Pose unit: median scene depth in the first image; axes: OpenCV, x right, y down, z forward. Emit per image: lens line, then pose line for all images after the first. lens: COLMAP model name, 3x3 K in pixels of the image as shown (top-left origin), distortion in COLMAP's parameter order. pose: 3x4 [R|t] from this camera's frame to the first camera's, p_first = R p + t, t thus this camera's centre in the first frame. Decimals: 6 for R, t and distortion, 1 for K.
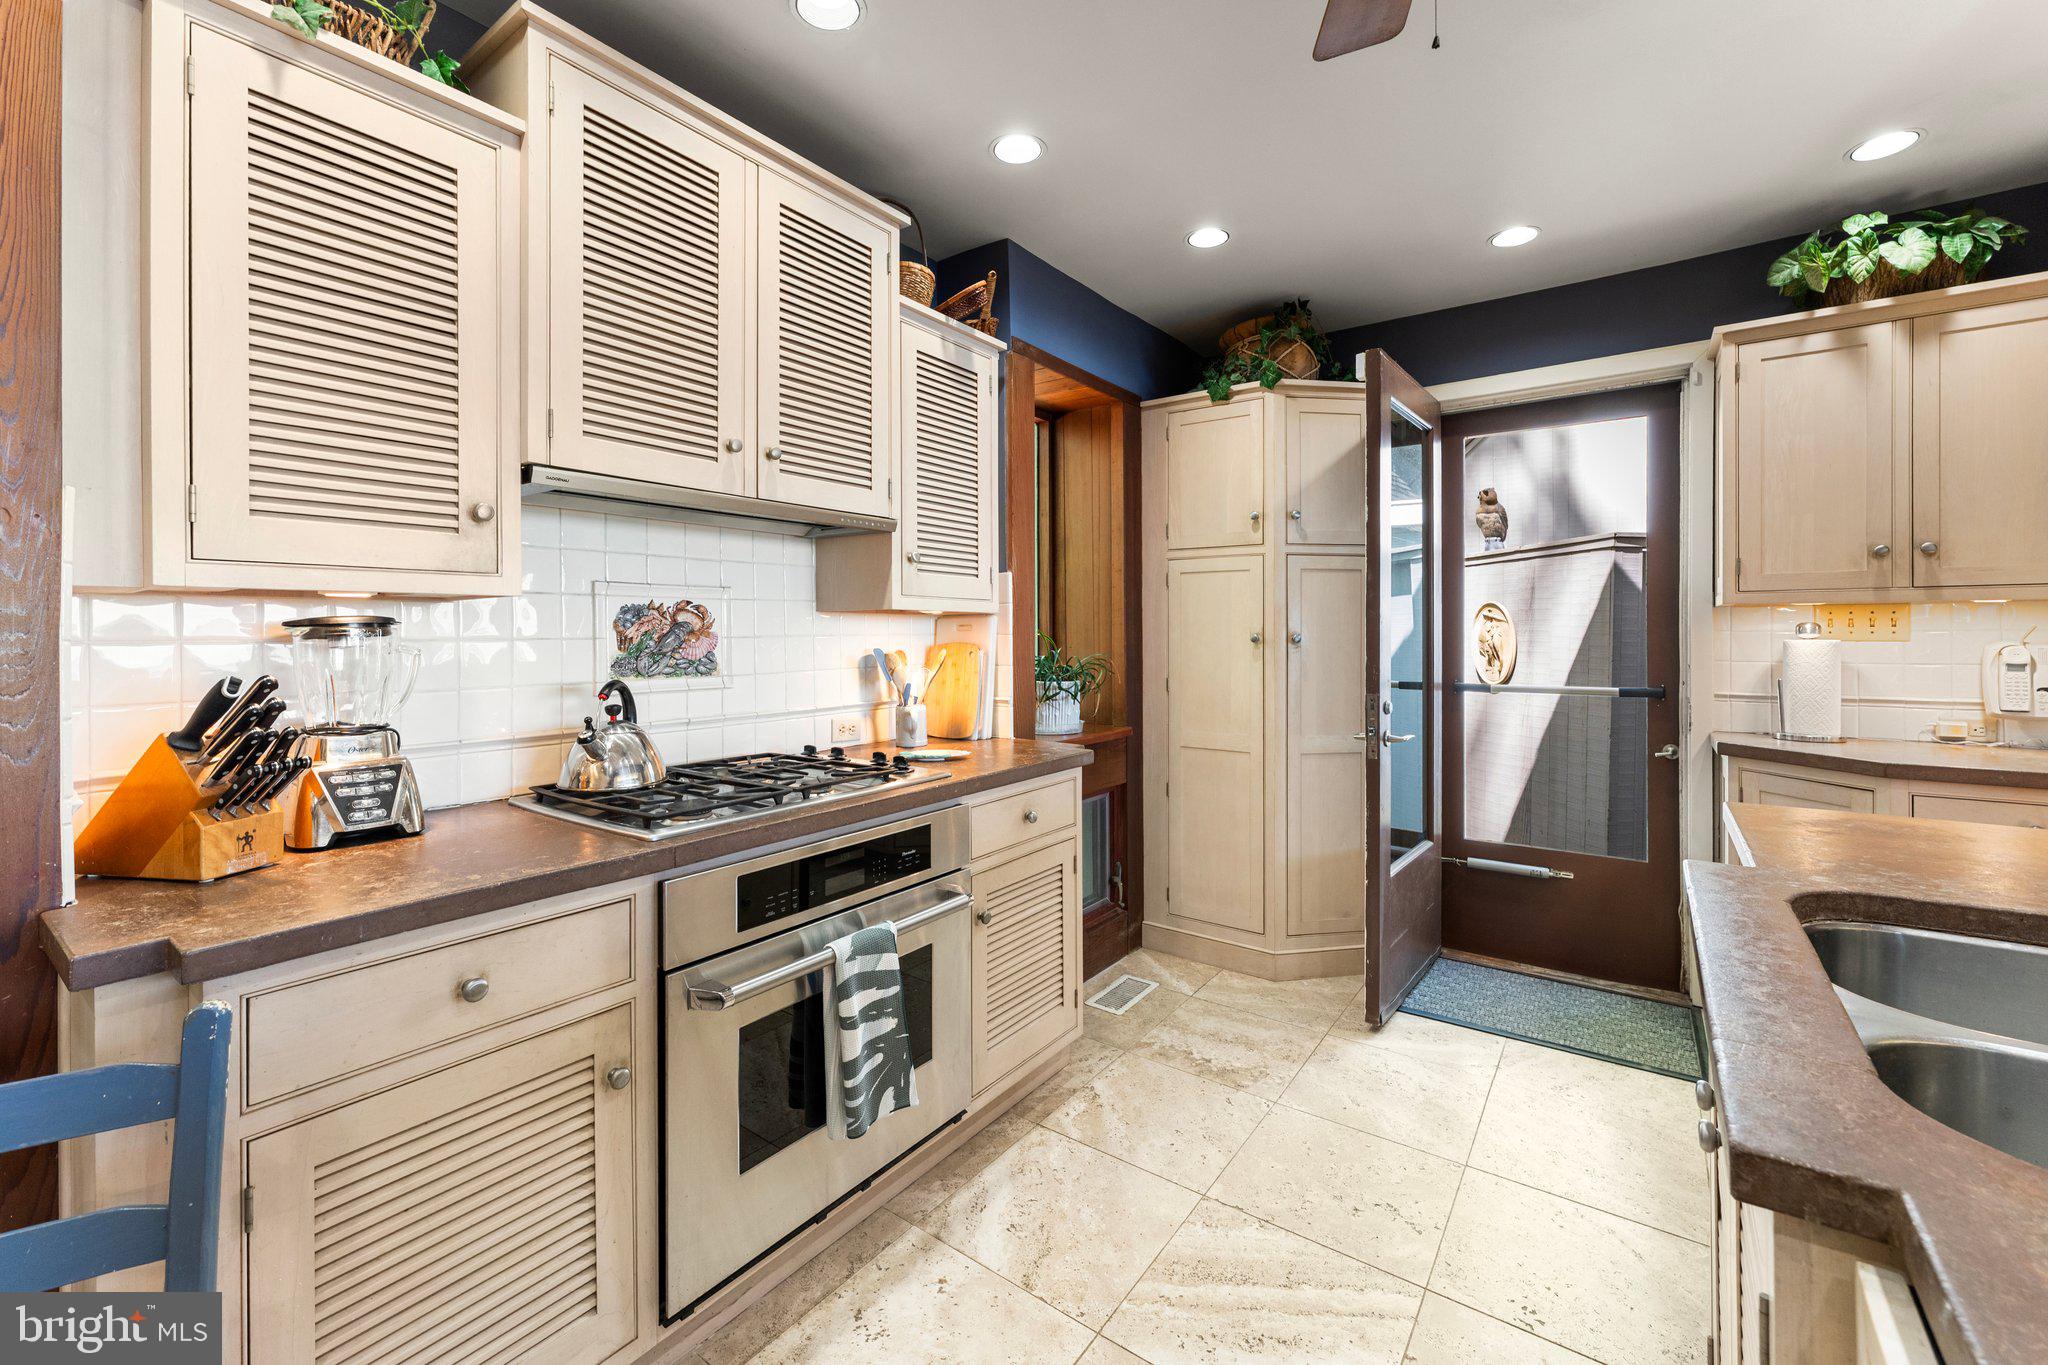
lens RADIAL K [[836.7, 0, 1023.8], [0, 836.7, 633.2], [0, 0, 1]] dist [0.001253, 0.000142]
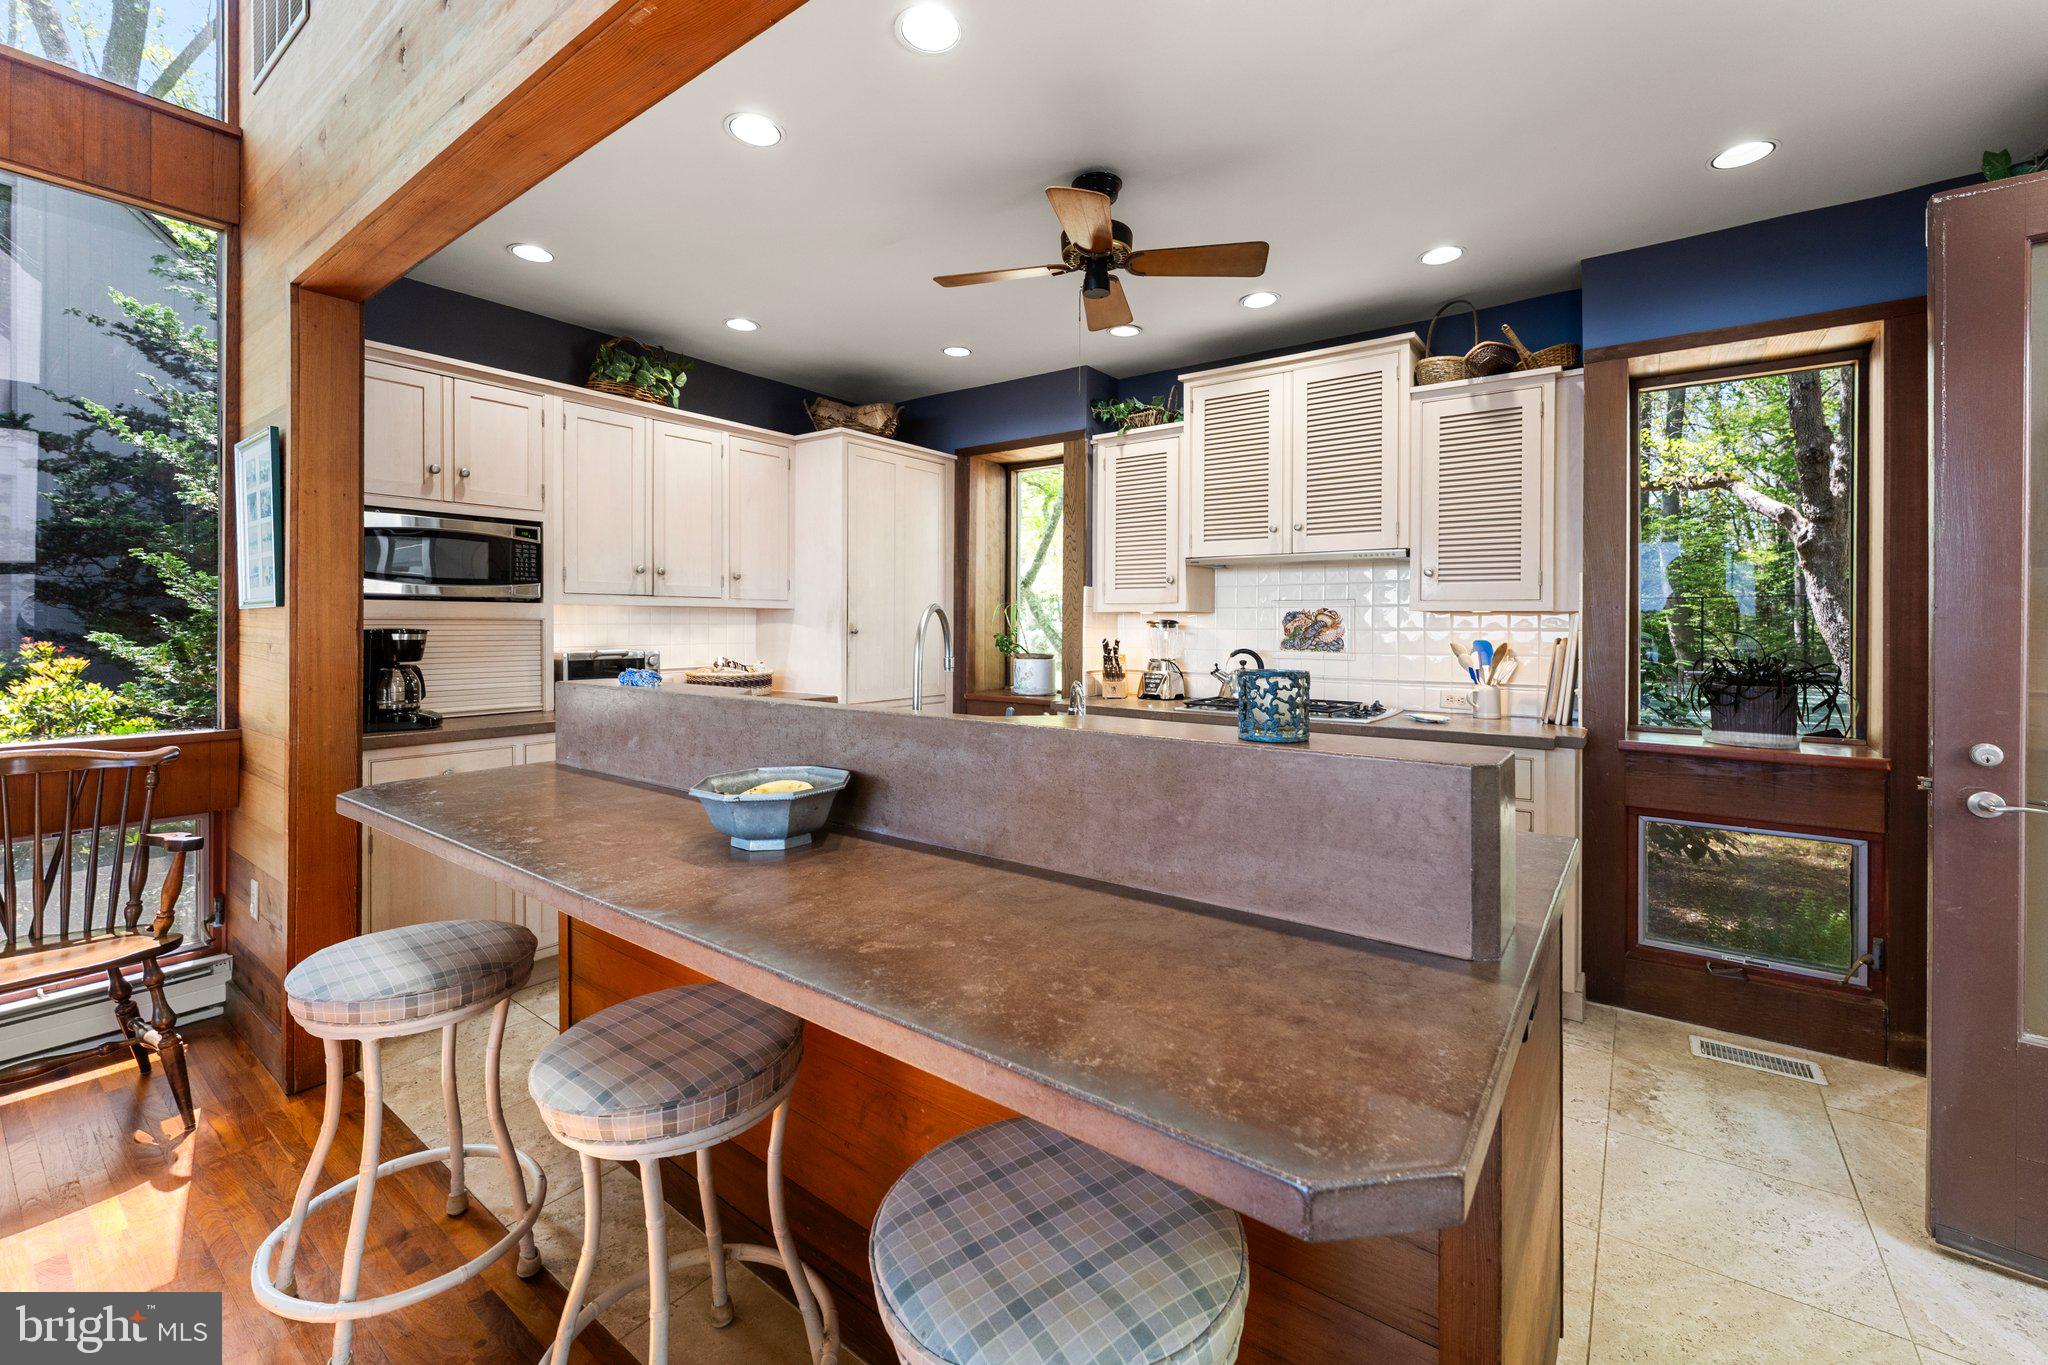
lens RADIAL K [[839.5, 0, 1021.9], [0, 839.5, 627.3], [0, 0, 1]] dist [0.001586, -0.000240]
pose [[-0.003091, 0.007186, -0.999969, 1.384084], [-0.003747, 0.999967, 0.007197, -0.009351], [0.999988, 0.003769, -0.003064, 0.379381]]
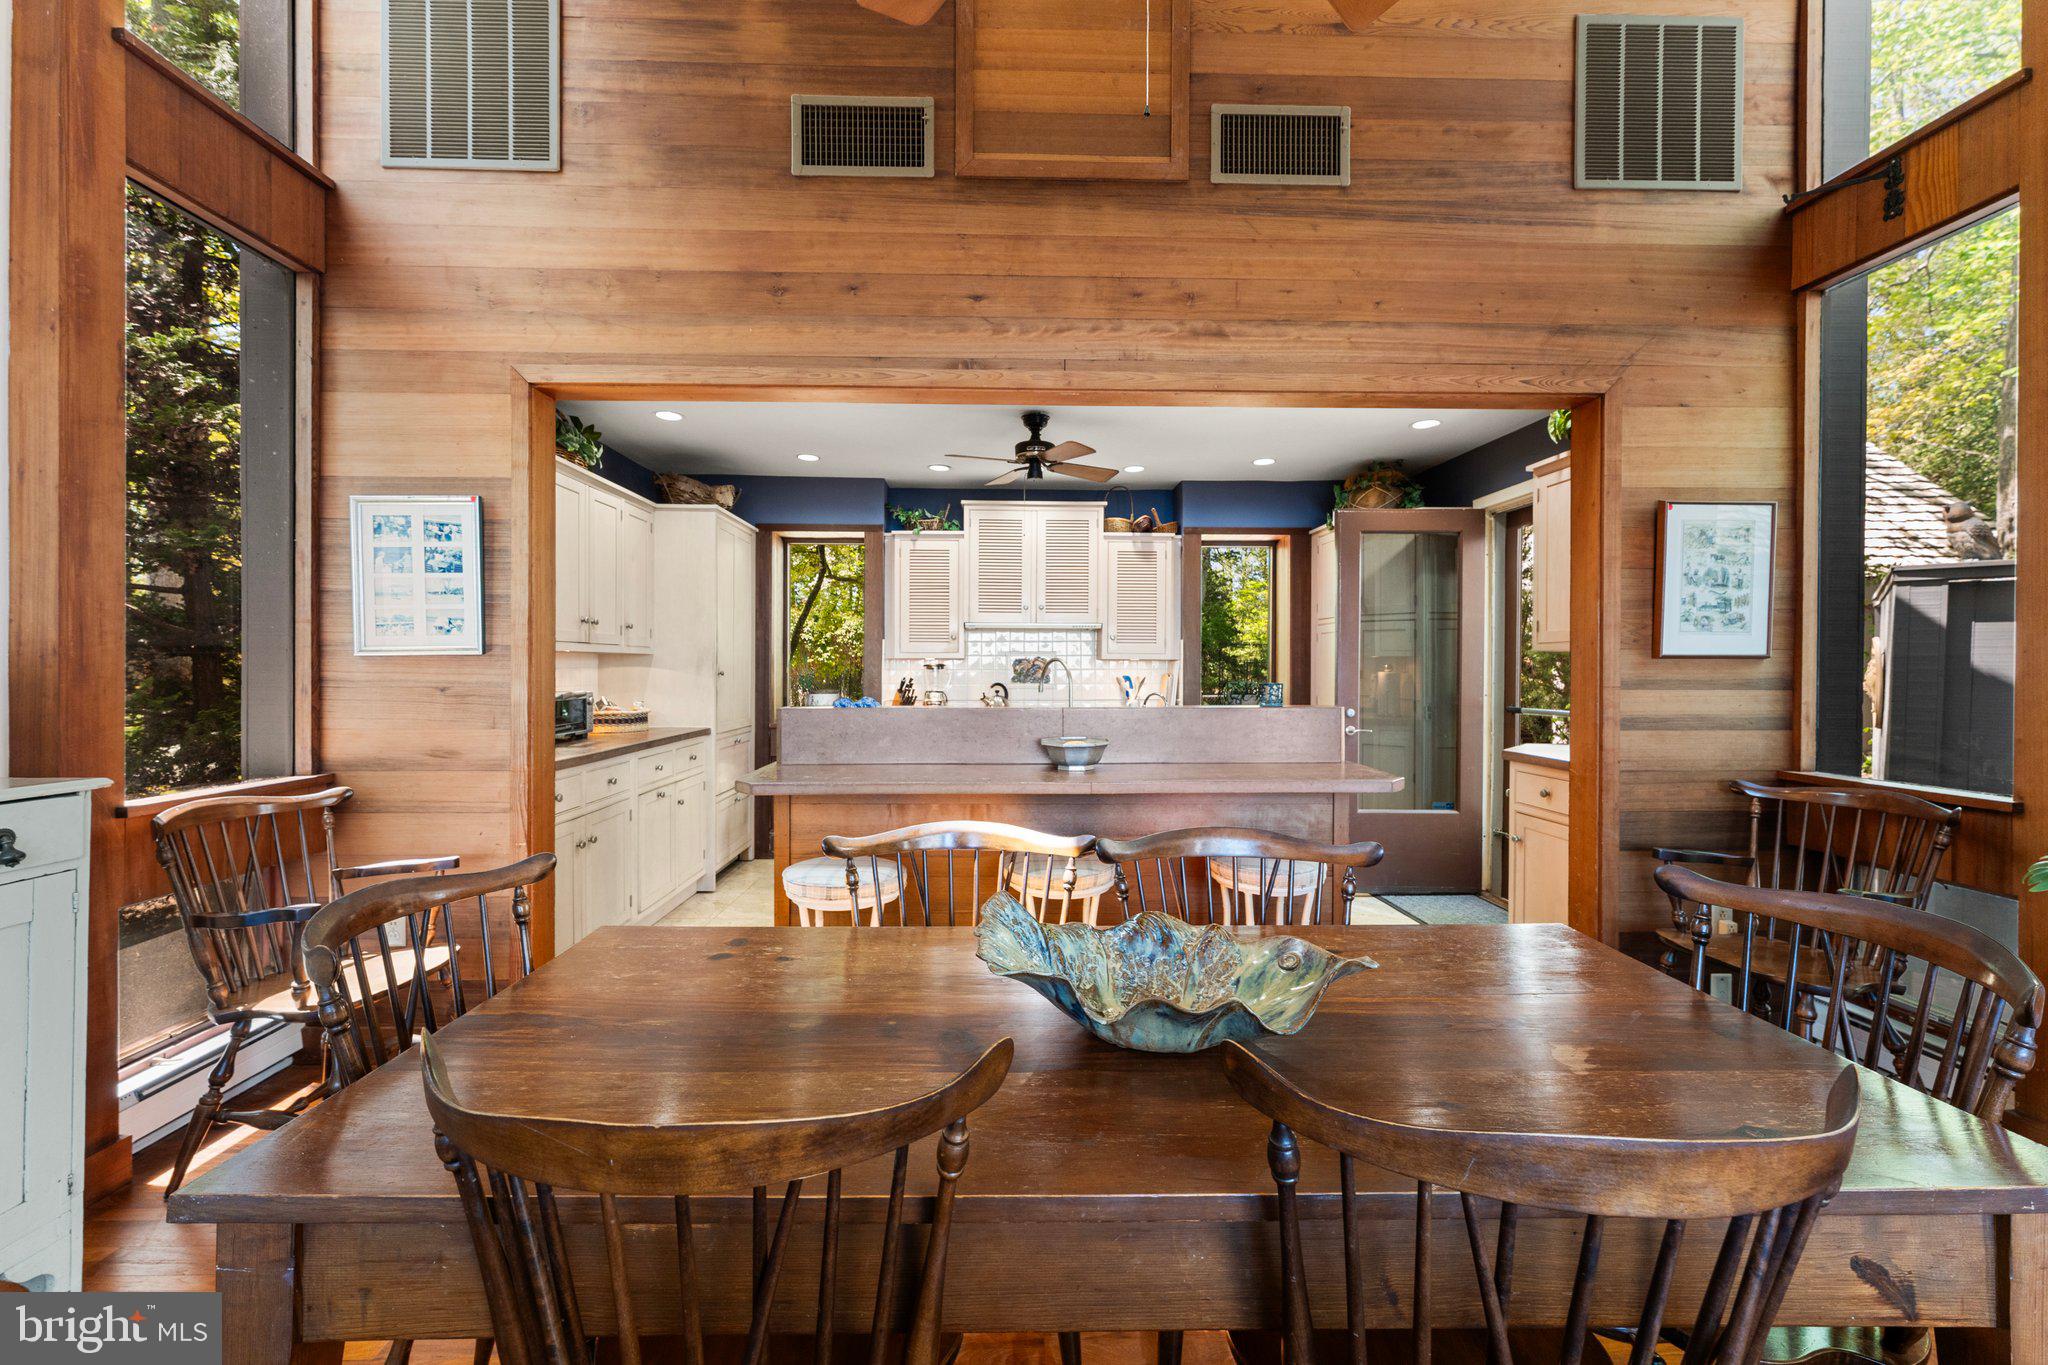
lens RADIAL K [[816.1, 0, 1018.5], [0, 816.1, 671.0], [0, 0, 1]] dist [-0.000181, 0.000281]
pose [[0.613770, 0.007819, -0.789446, 1.759356], [-0.003217, 0.999967, 0.007403, -0.010867], [0.789478, -0.002004, 0.613775, -0.754535]]
